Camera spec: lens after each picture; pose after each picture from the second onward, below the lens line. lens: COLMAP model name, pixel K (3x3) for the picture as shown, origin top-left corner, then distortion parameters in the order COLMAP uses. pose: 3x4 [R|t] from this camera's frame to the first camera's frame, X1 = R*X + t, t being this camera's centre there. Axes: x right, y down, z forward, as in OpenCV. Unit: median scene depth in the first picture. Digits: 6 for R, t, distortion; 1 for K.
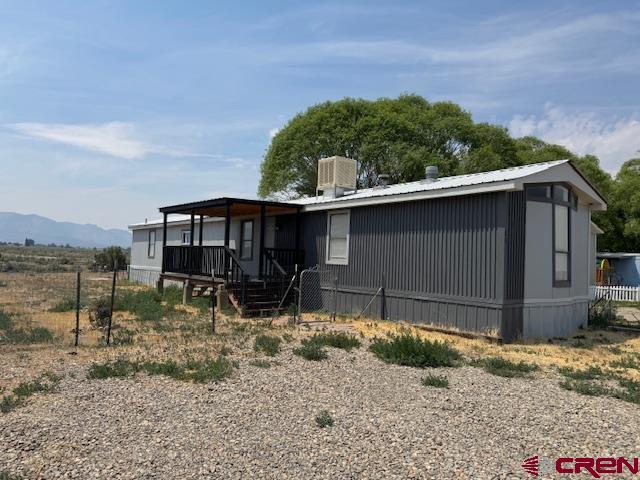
lens RADIAL K [[462.0, 0, 319.7], [0, 462.0, 236.7], [0, 0, 1]] dist [-0.013262, -0.008275]
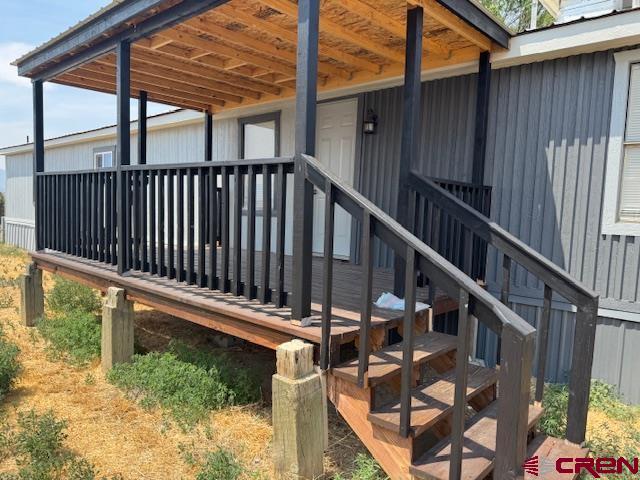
lens RADIAL K [[462.0, 0, 318.7], [0, 462.0, 243.0], [0, 0, 1]] dist [-0.013262, -0.008275]
pose [[0.988452, -0.007465, 0.151353, -0.187414], [-0.011955, 0.991832, 0.126993, 0.025890], [-0.151065, -0.127335, 0.980288, 0.643337]]
